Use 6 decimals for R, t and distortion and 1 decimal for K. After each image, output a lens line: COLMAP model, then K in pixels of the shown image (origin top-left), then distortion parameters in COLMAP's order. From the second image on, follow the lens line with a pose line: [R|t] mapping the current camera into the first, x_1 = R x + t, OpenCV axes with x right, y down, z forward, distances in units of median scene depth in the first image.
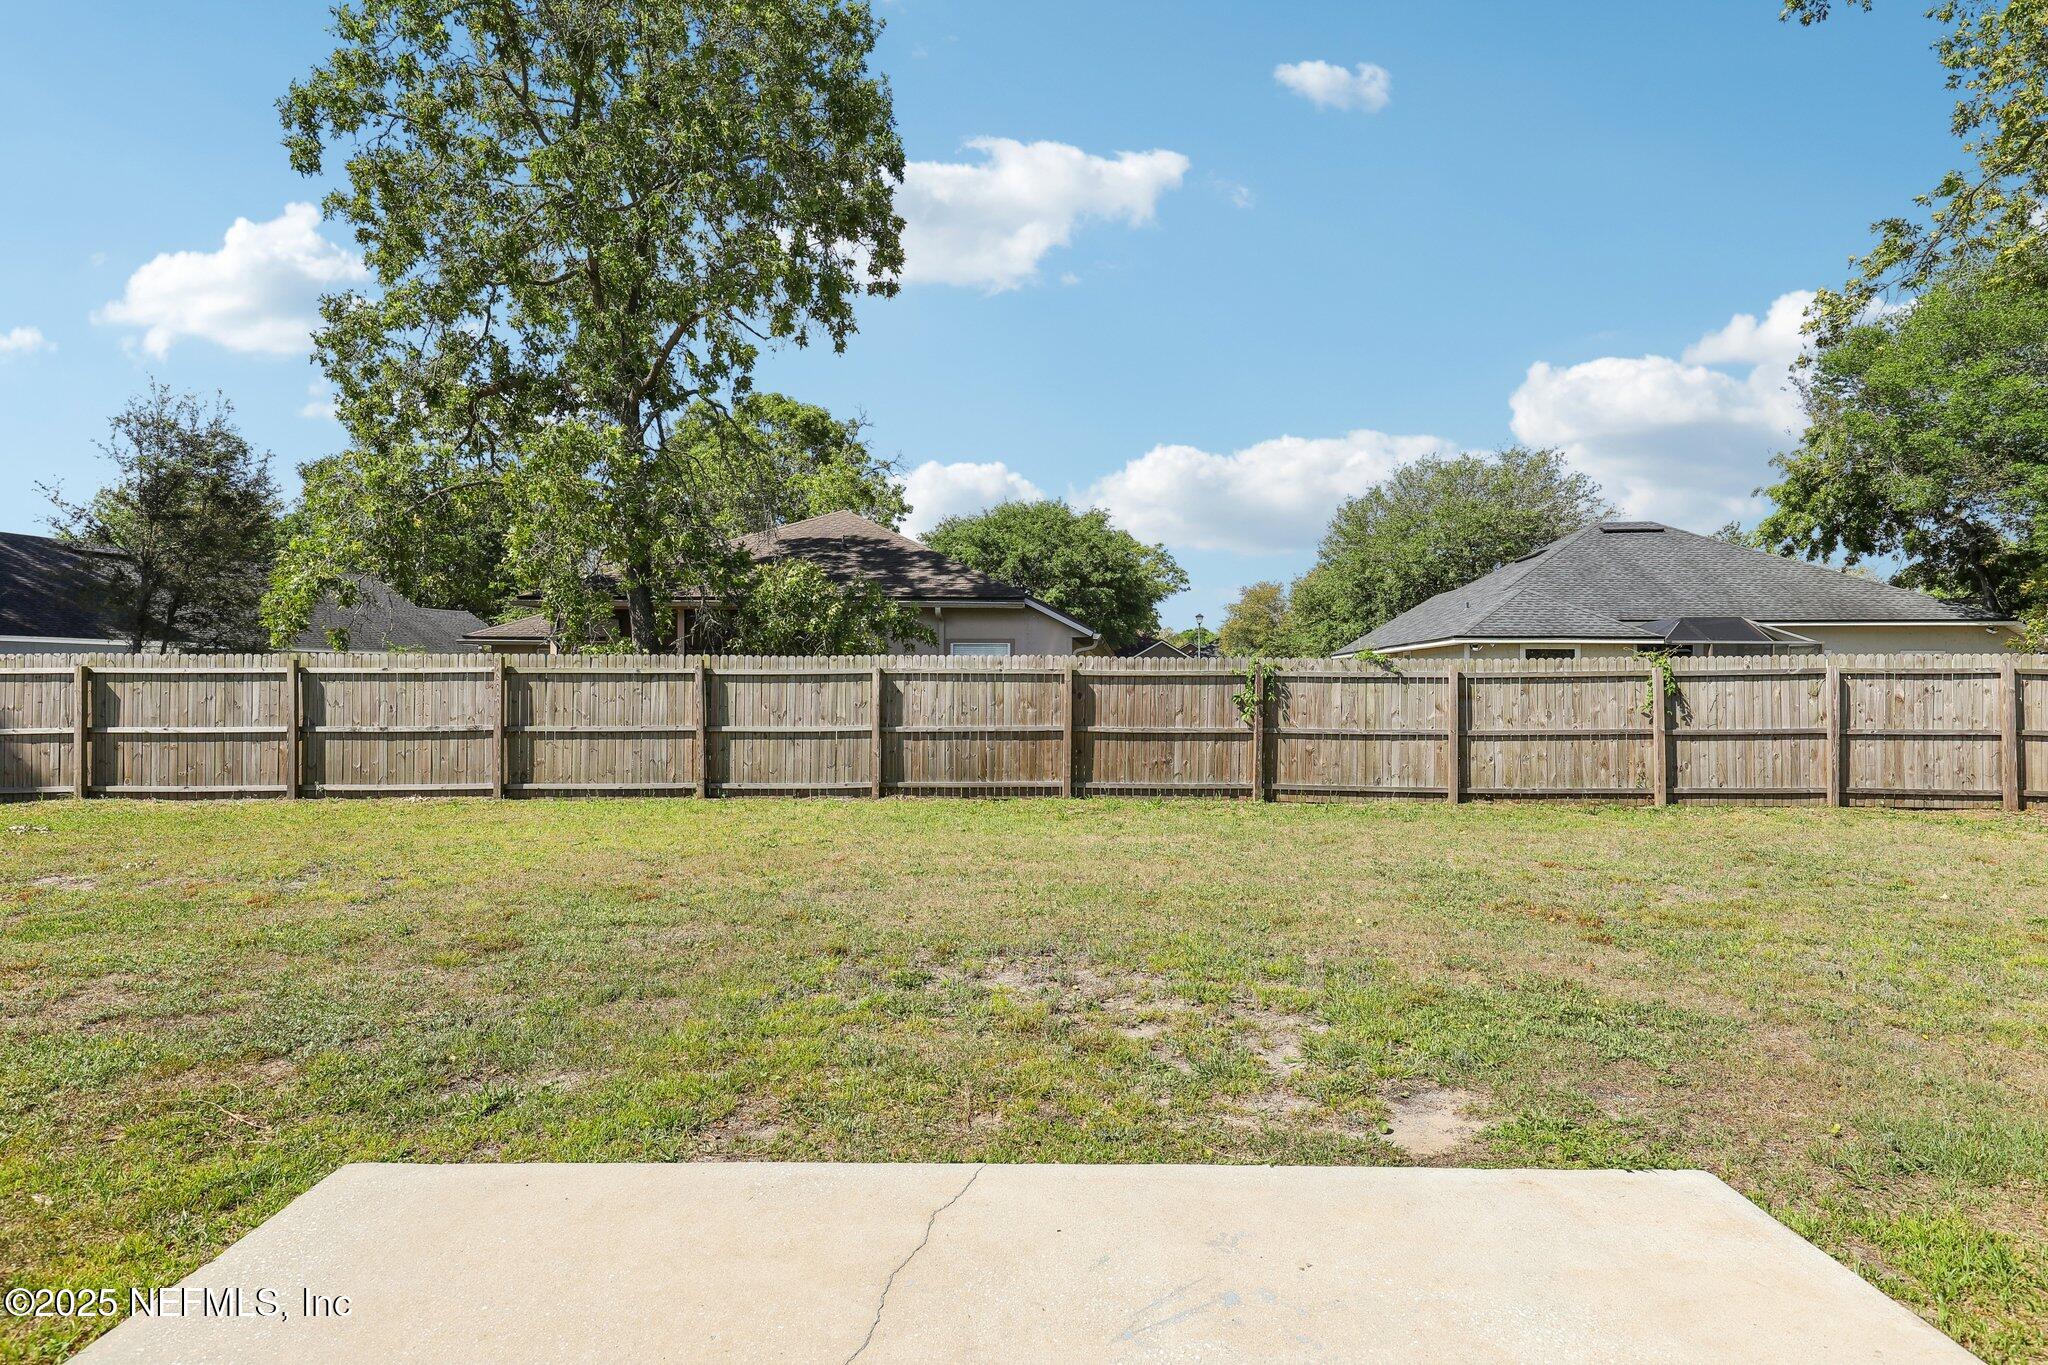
lens RADIAL K [[1031.2, 0, 1022.2], [0, 1031.2, 681.4], [0, 0, 1]] dist [0.006681, -0.001127]
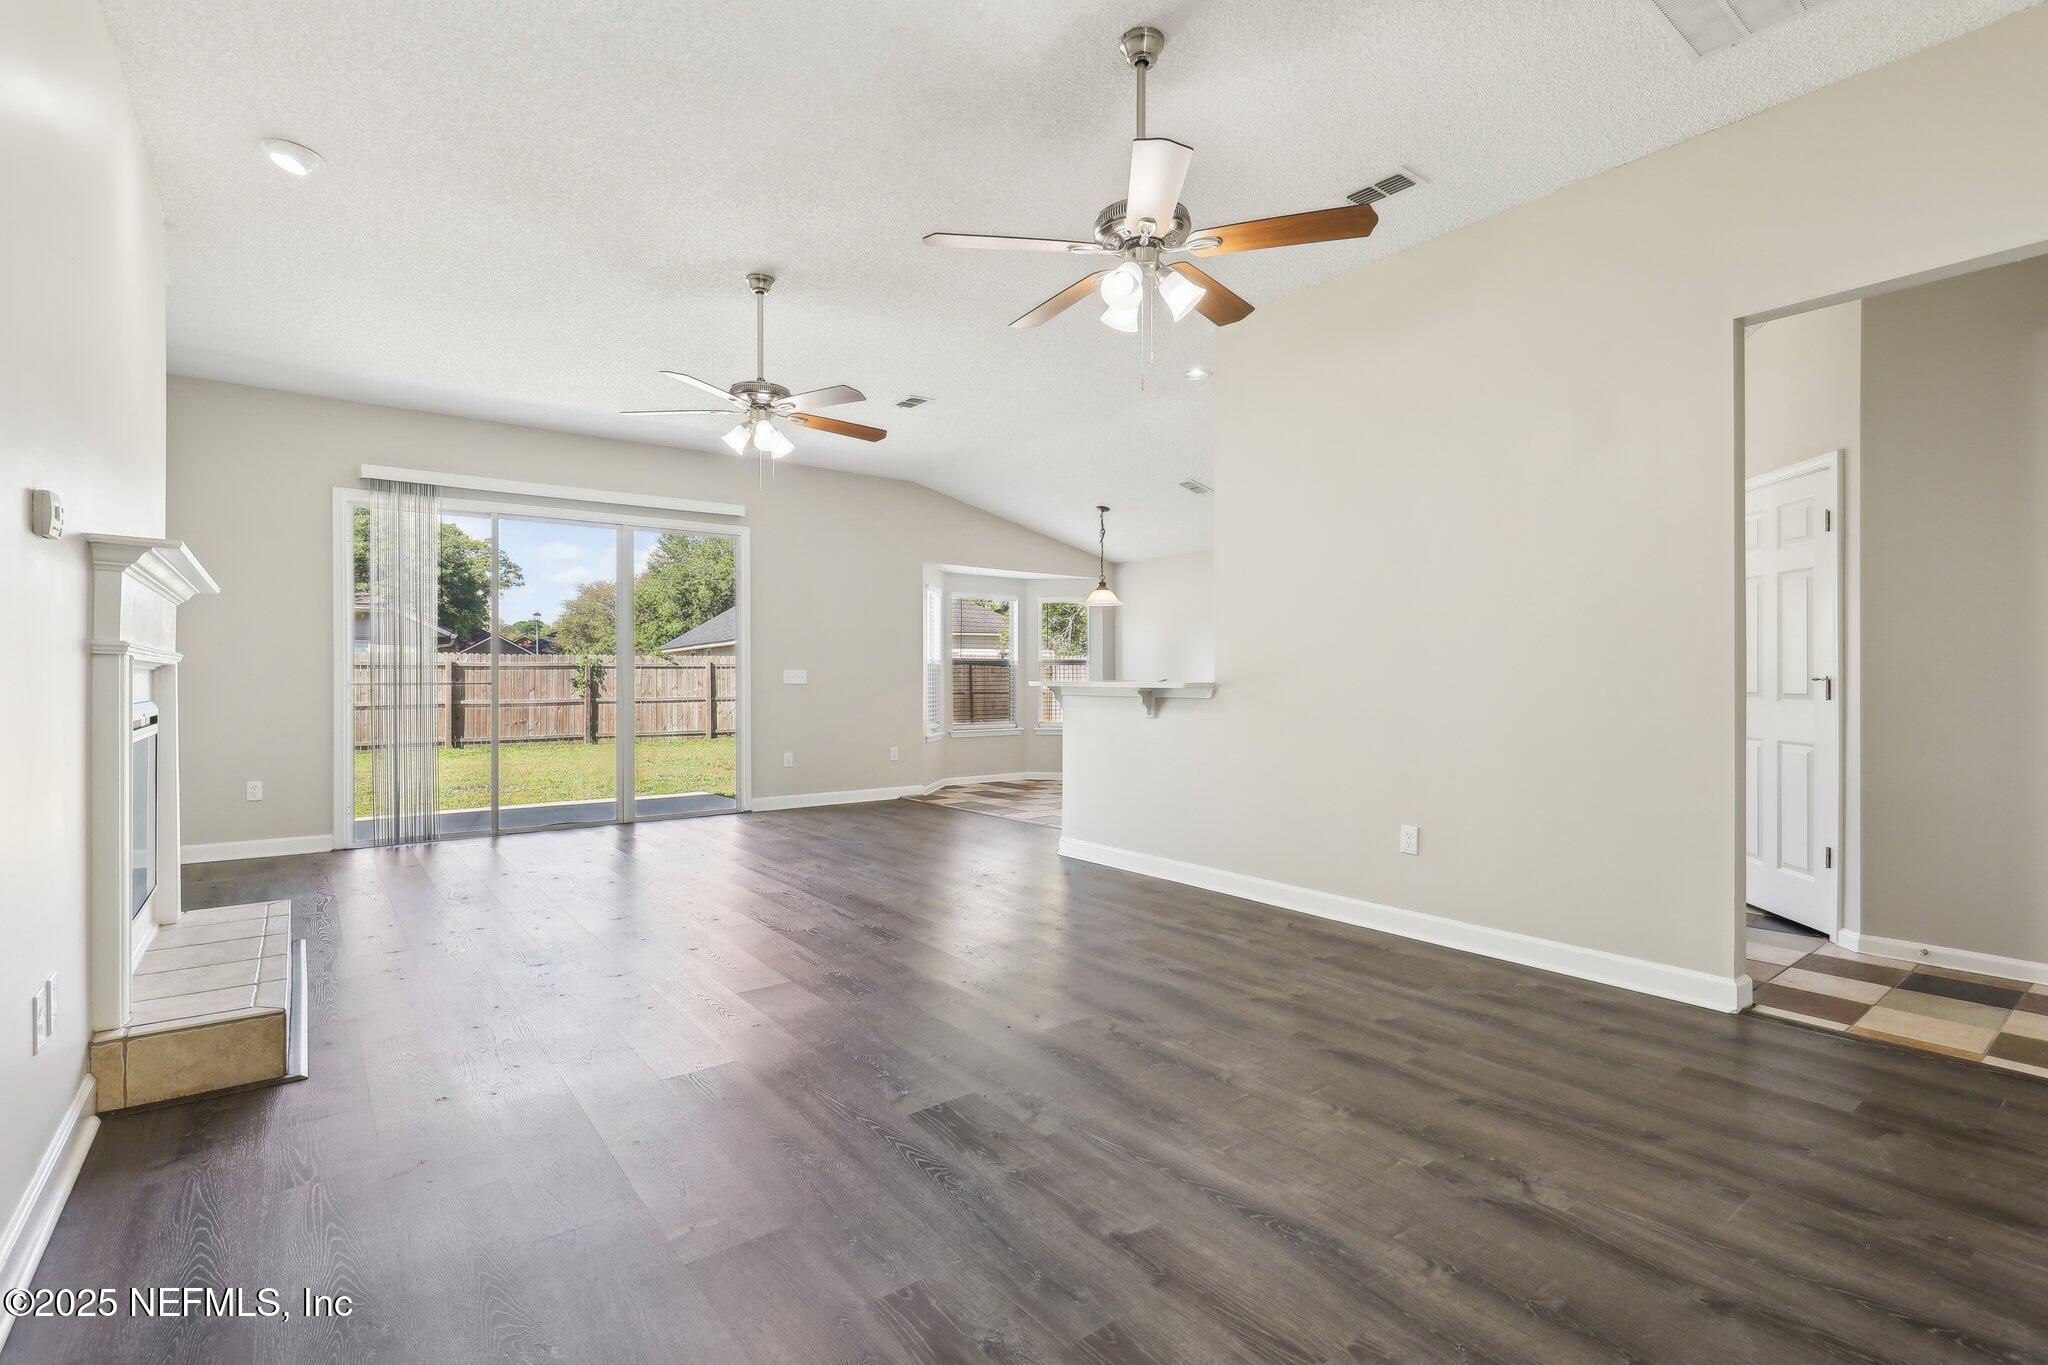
lens RADIAL K [[944.1, 0, 1034.3], [0, 944.1, 680.1], [0, 0, 1]] dist [0.000560, 0.000397]
pose [[0.791338, -0.012562, 0.611250, -0.117806], [0.007026, 0.999910, 0.011454, 0.005126], [-0.611339, -0.004770, 0.791354, -0.584524]]
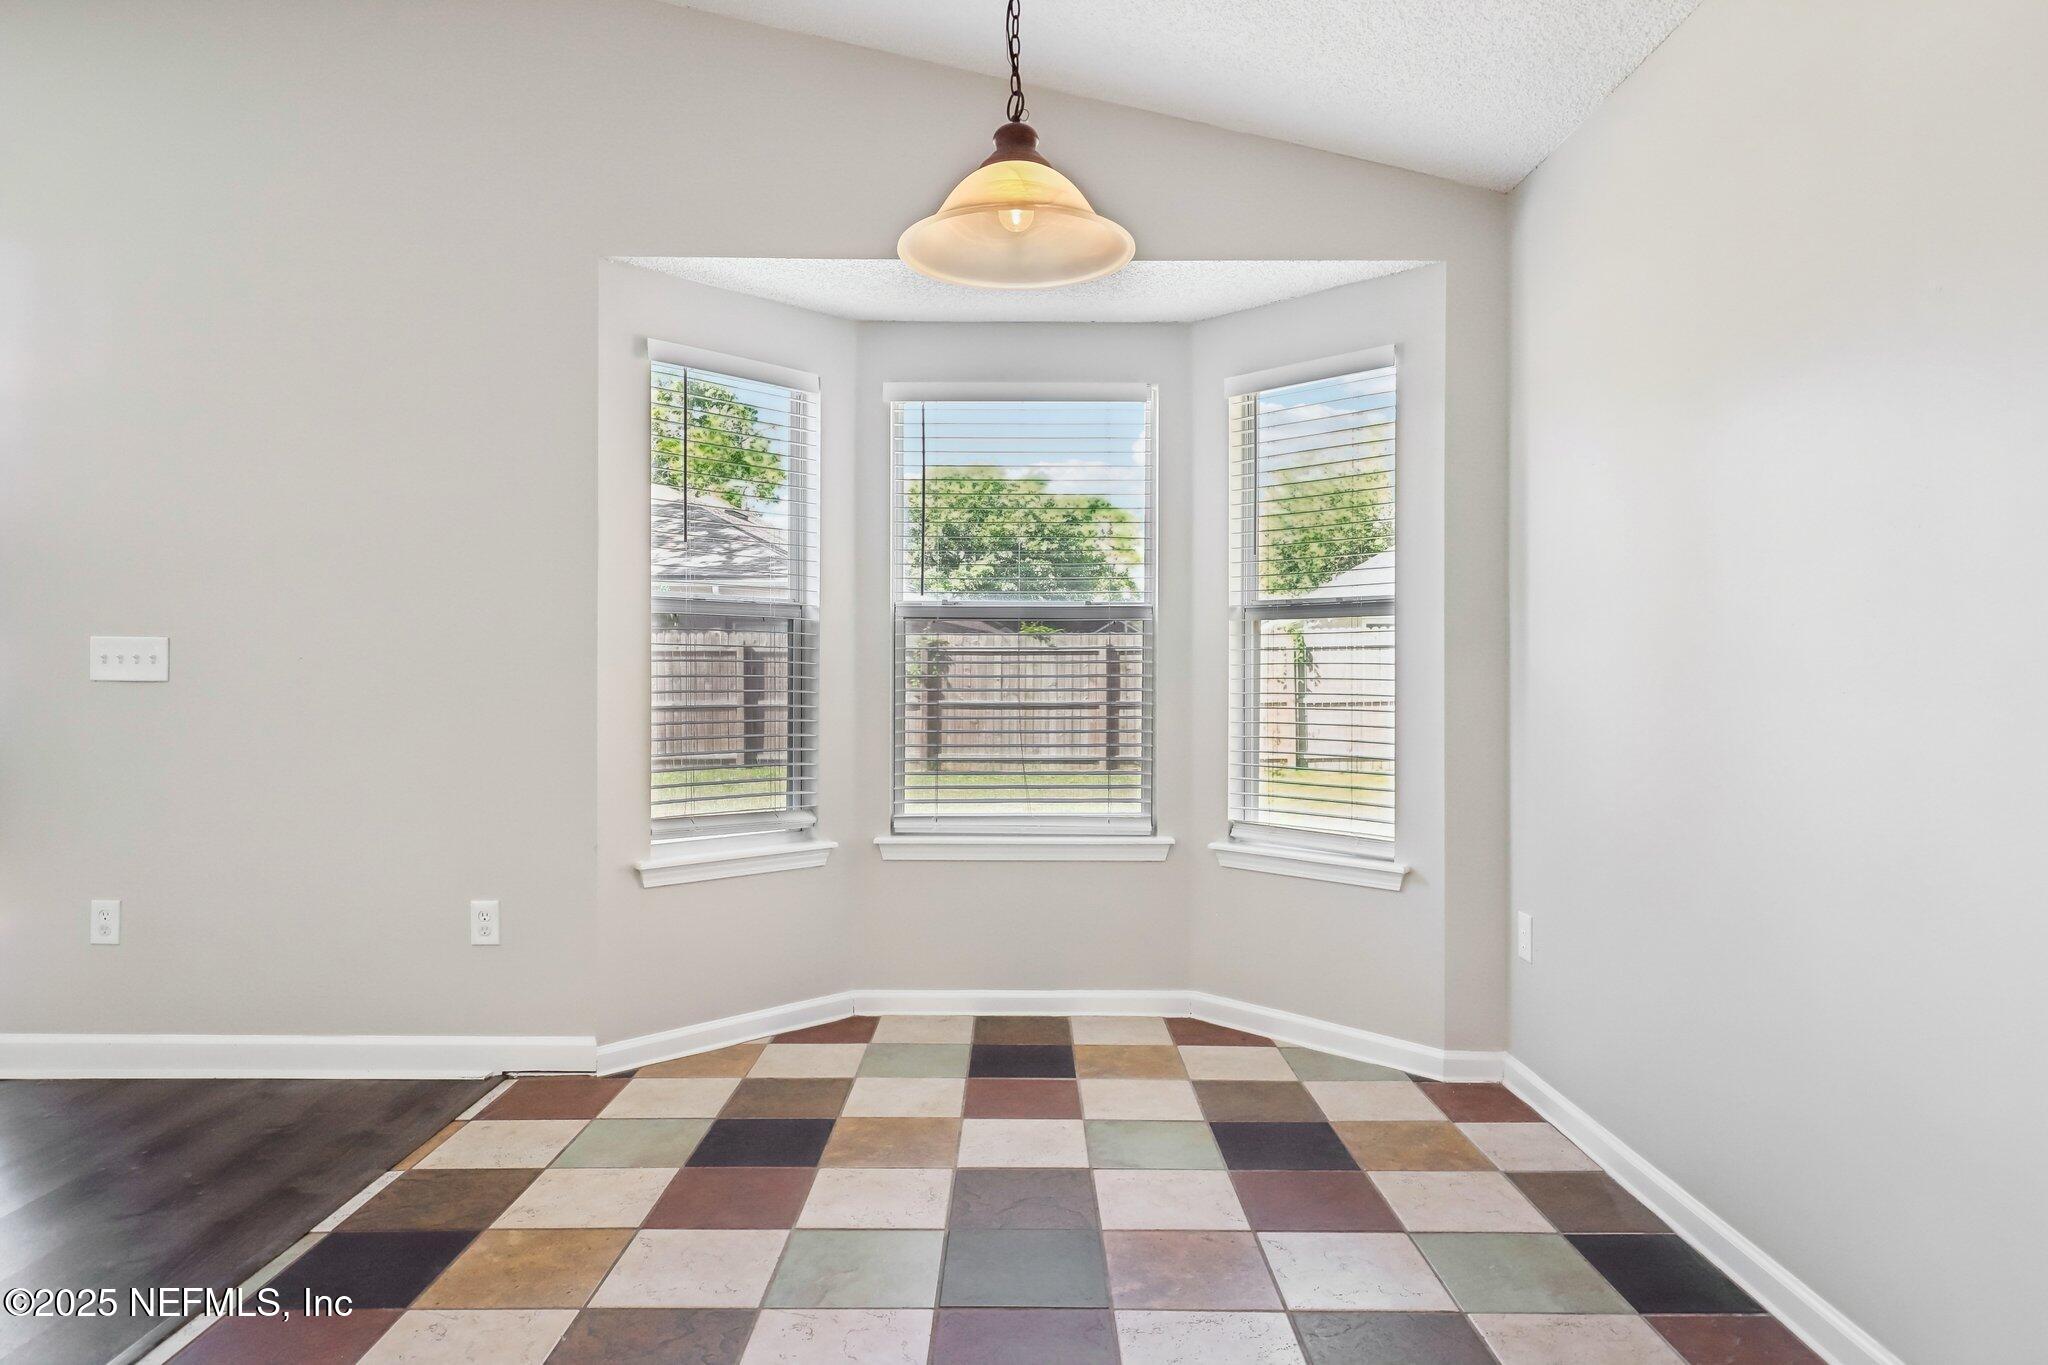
lens RADIAL K [[1210.3, 0, 1030.5], [0, 1210.3, 680.4], [0, 0, 1]] dist [-0.000801, 0.000543]
pose [[0.999951, -0.008616, -0.004814, 0.340292], [0.008666, 0.999907, 0.010531, 0.012763], [0.004723, -0.010572, 0.999933, -0.233055]]
